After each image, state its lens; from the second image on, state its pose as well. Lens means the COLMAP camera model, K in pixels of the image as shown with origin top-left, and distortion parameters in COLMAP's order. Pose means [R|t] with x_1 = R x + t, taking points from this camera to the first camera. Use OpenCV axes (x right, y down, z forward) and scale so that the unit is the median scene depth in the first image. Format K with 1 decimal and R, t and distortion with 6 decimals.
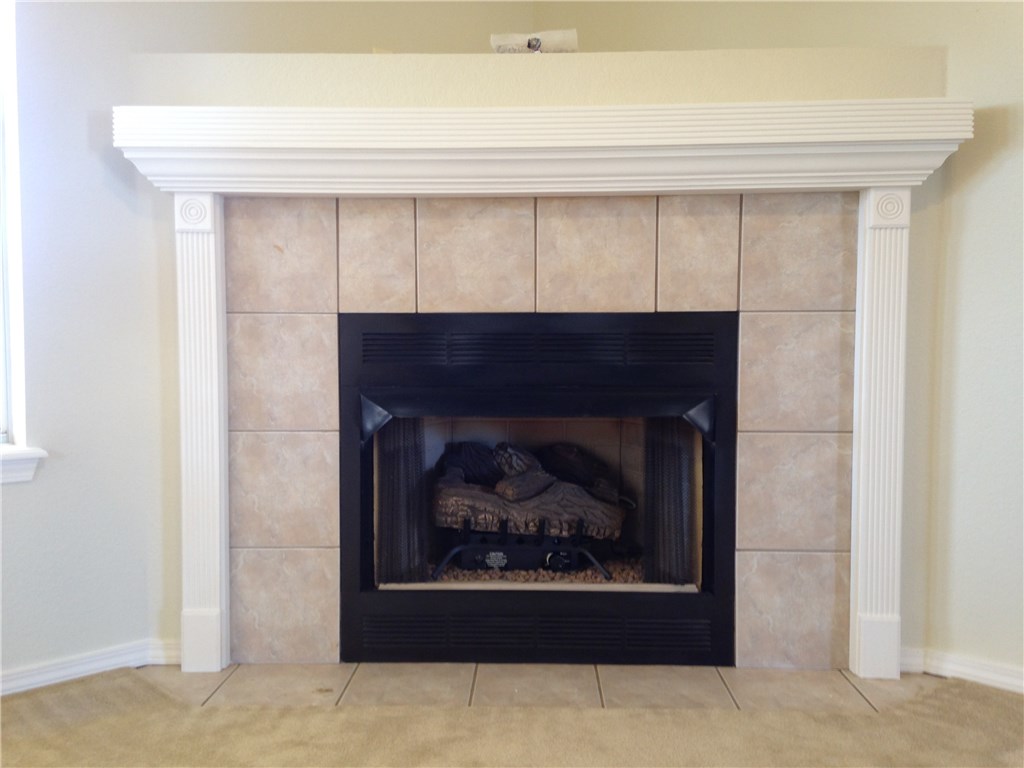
lens RADIAL K [[966.8, 0, 510.9], [0, 966.8, 381.2], [0, 0, 1]] dist [0.113598, 0.000000]
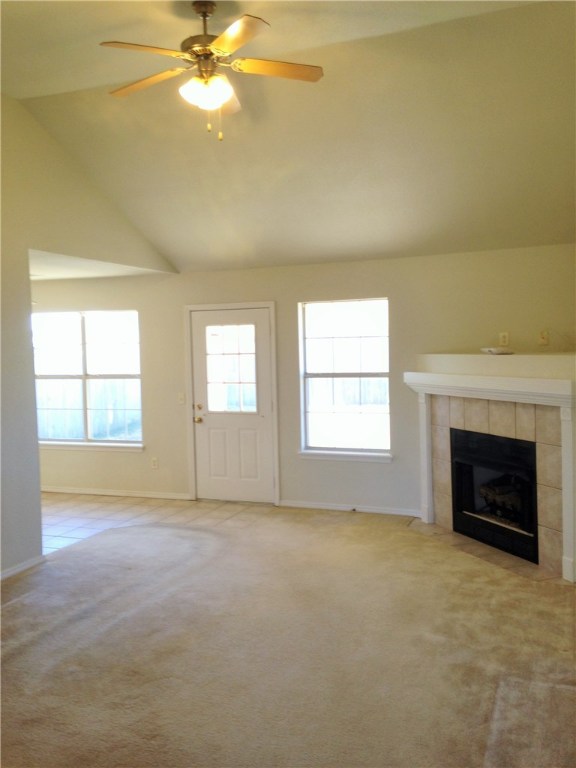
lens RADIAL K [[725.1, 0, 287.8], [0, 725.1, 381.5], [0, 0, 1]] dist [0.113598, 0.000000]
pose [[0.406780, 0.048806, -0.912222, 1.933478], [-0.030690, 0.998738, 0.039750, -0.319093], [0.913011, 0.011826, 0.407764, -0.578900]]
